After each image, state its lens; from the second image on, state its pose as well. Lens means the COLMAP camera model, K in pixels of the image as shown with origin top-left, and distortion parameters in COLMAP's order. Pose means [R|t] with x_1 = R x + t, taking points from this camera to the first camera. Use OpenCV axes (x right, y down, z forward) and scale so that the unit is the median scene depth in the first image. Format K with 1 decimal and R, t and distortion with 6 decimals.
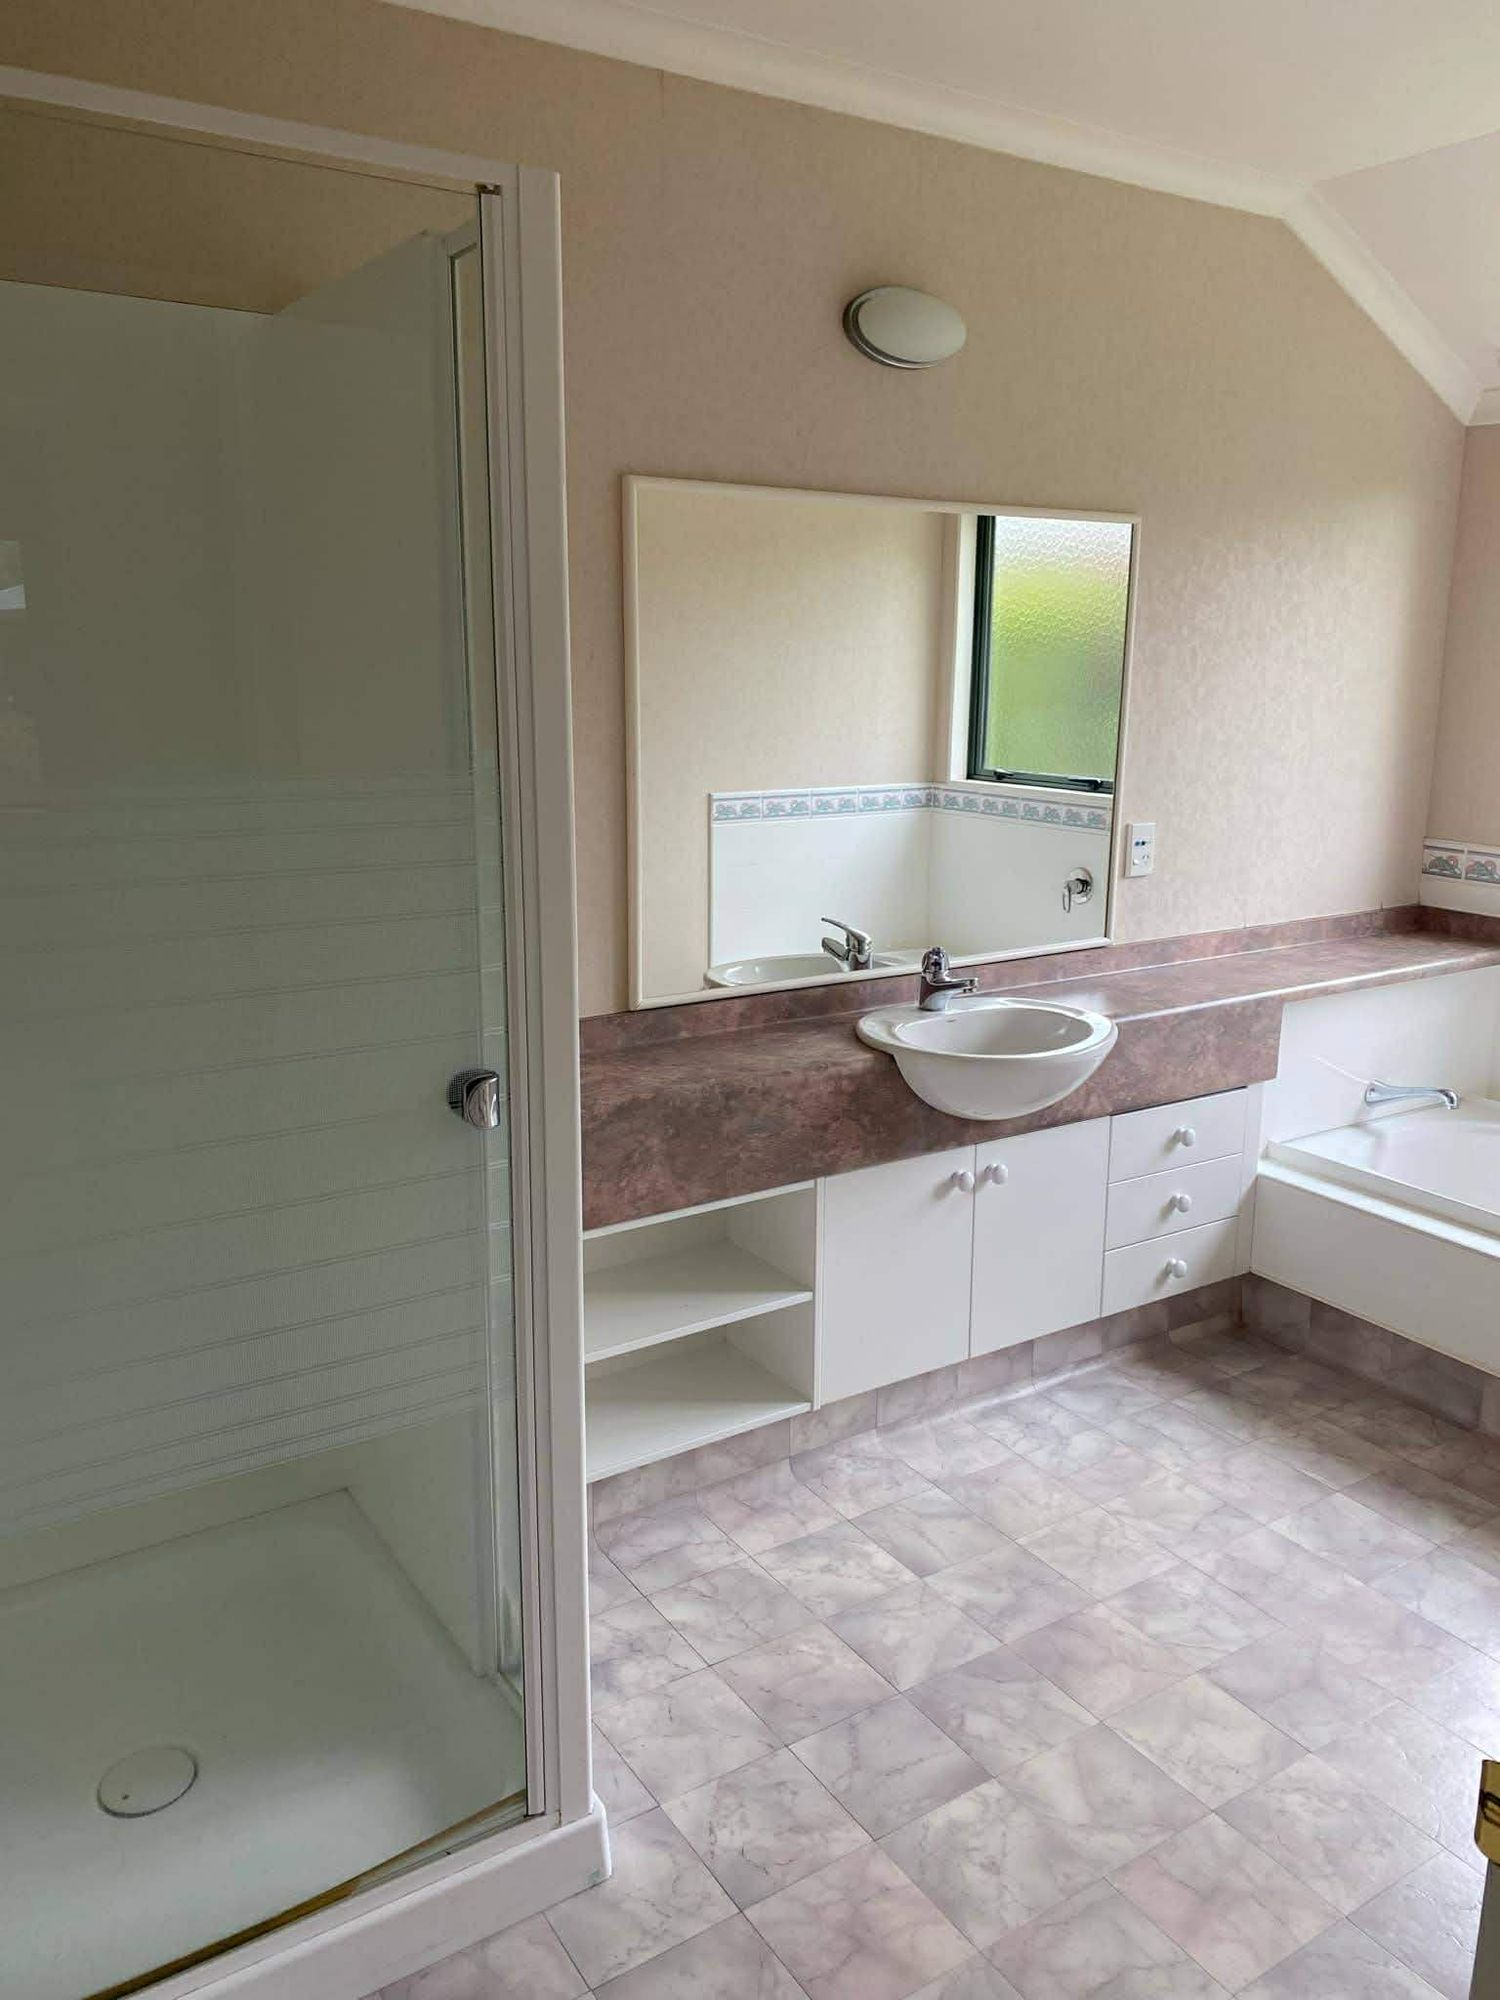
lens RADIAL K [[1513.7, 0, 752.3], [0, 1513.7, 992.2], [0, 0, 1]] dist [0.044147, -0.040848]
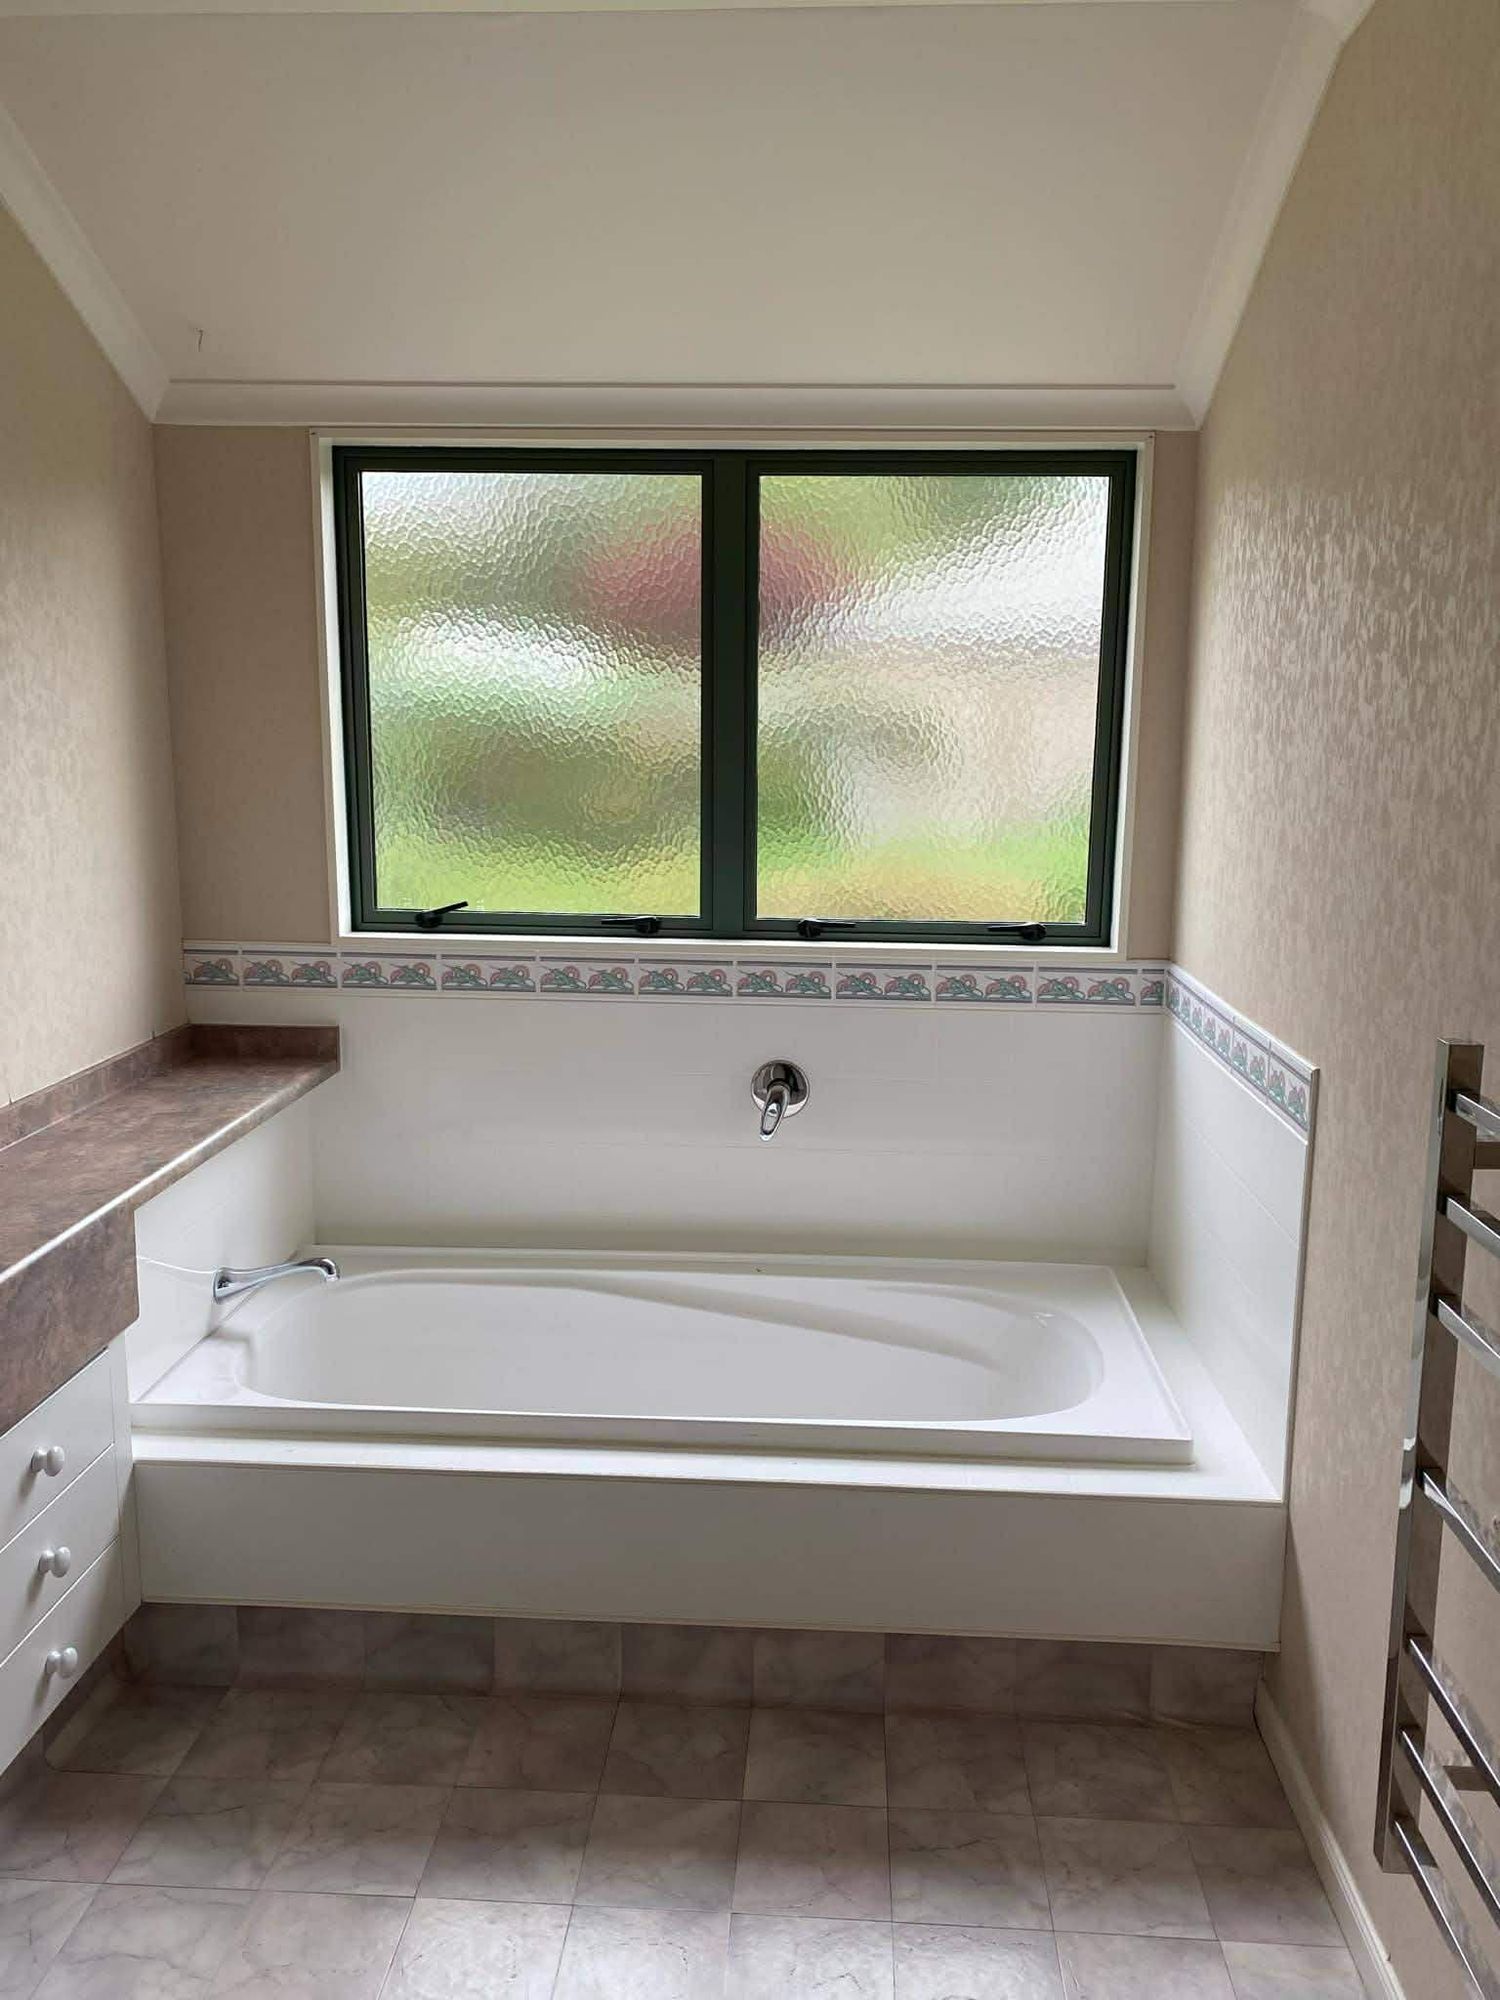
lens RADIAL K [[1513.7, 0, 759.5], [0, 1513.7, 982.4], [0, 0, 1]] dist [0.044147, -0.040848]
pose [[0.584198, -0.137490, 0.799881, -0.024998], [0.168587, 0.984607, 0.046114, -0.081891], [-0.793909, 0.107910, 0.598385, 0.363588]]
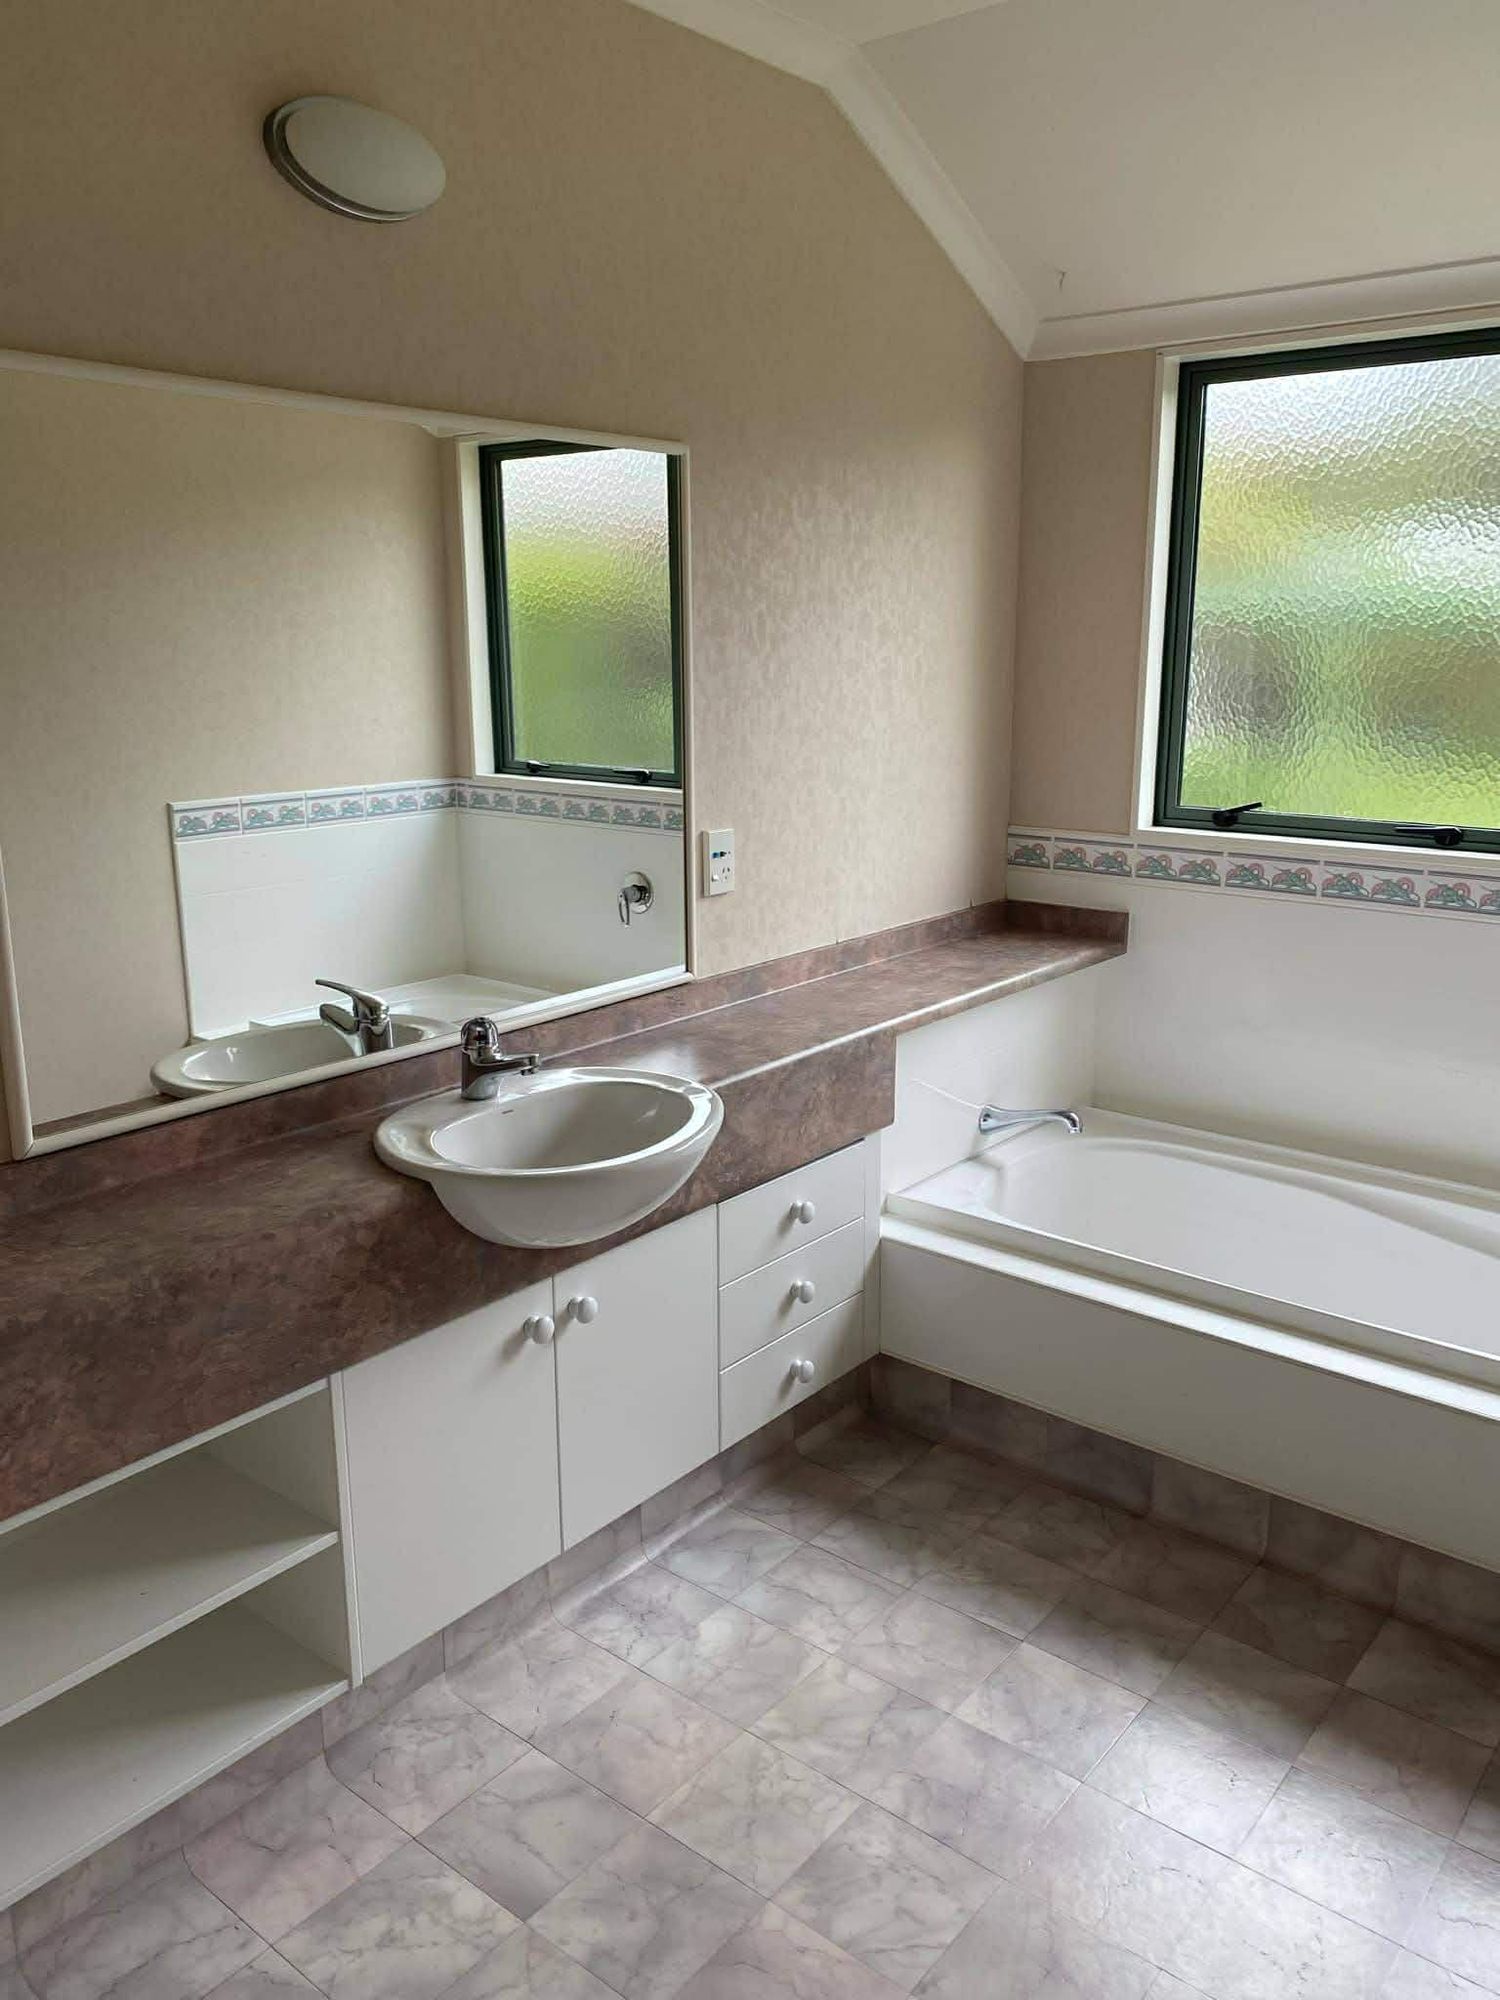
lens RADIAL K [[1513.7, 0, 763.3], [0, 1513.7, 984.9], [0, 0, 1]] dist [0.044147, -0.040848]
pose [[0.949945, -0.079592, 0.302110, 0.029280], [0.077031, 0.996820, 0.020401, -0.045175], [-0.302773, 0.003892, 0.953055, 0.233008]]
